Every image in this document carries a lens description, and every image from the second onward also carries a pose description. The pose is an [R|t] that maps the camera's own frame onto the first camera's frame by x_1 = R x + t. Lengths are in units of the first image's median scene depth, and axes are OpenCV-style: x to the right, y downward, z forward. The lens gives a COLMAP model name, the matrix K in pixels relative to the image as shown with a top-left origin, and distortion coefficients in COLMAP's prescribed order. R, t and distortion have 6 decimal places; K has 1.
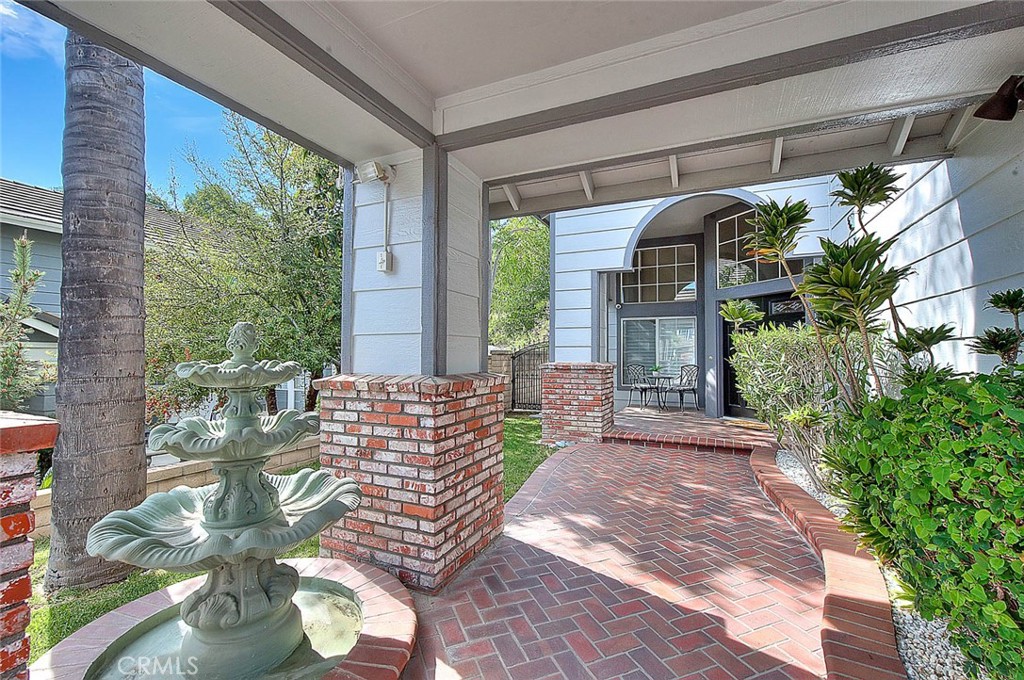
lens RADIAL K [[396.5, 0, 512.0], [0, 396.5, 340.0], [0, 0, 1]] dist [-0.000169, -0.000021]
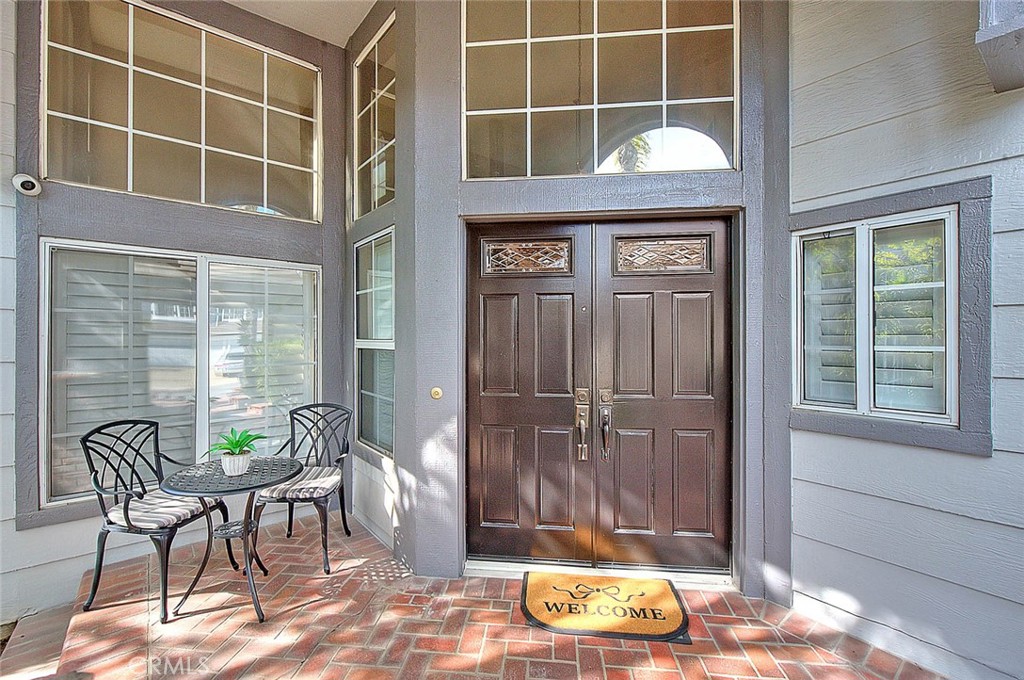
lens RADIAL K [[445.1, 0, 512.0], [0, 445.1, 340.0], [0, 0, 1]] dist [-0.000703, -0.000165]
pose [[0.453655, -0.005597, 0.891160, 0.225522], [-0.017967, 0.999720, 0.015425, -0.003662], [-0.890996, -0.023009, 0.453428, 0.852339]]
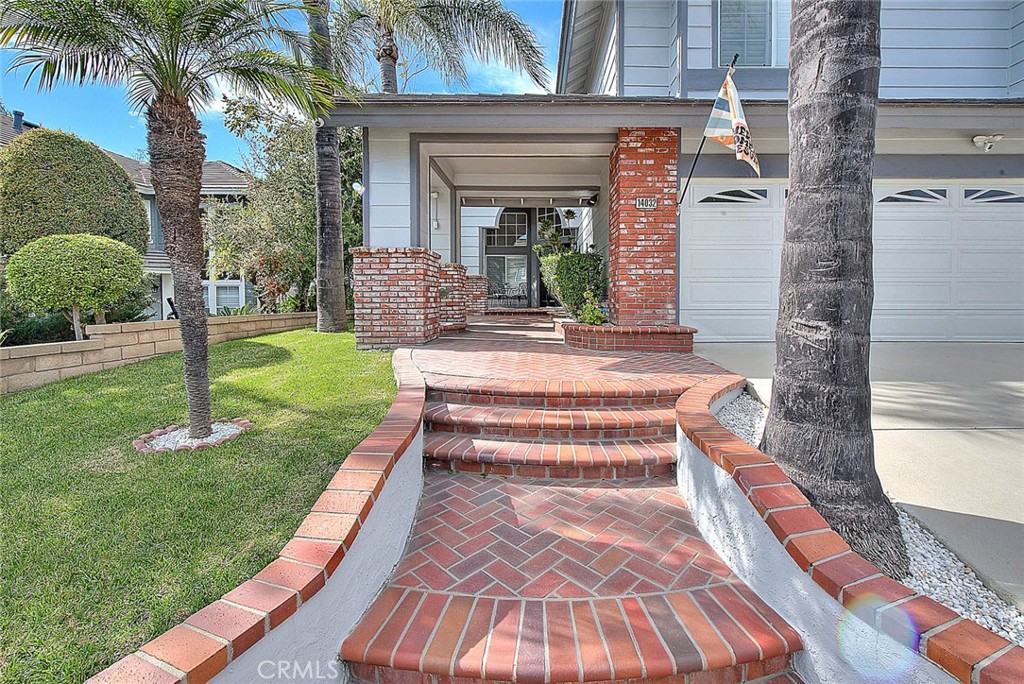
lens RADIAL K [[445.1, 0, 512.0], [0, 445.1, 342.0], [0, 0, 1]] dist [-0.000703, -0.000165]
pose [[0.917487, -0.042362, 0.395504, -0.488467], [-0.001936, 0.993825, 0.110939, 0.129731], [-0.397761, -0.102551, 0.911740, -1.008895]]
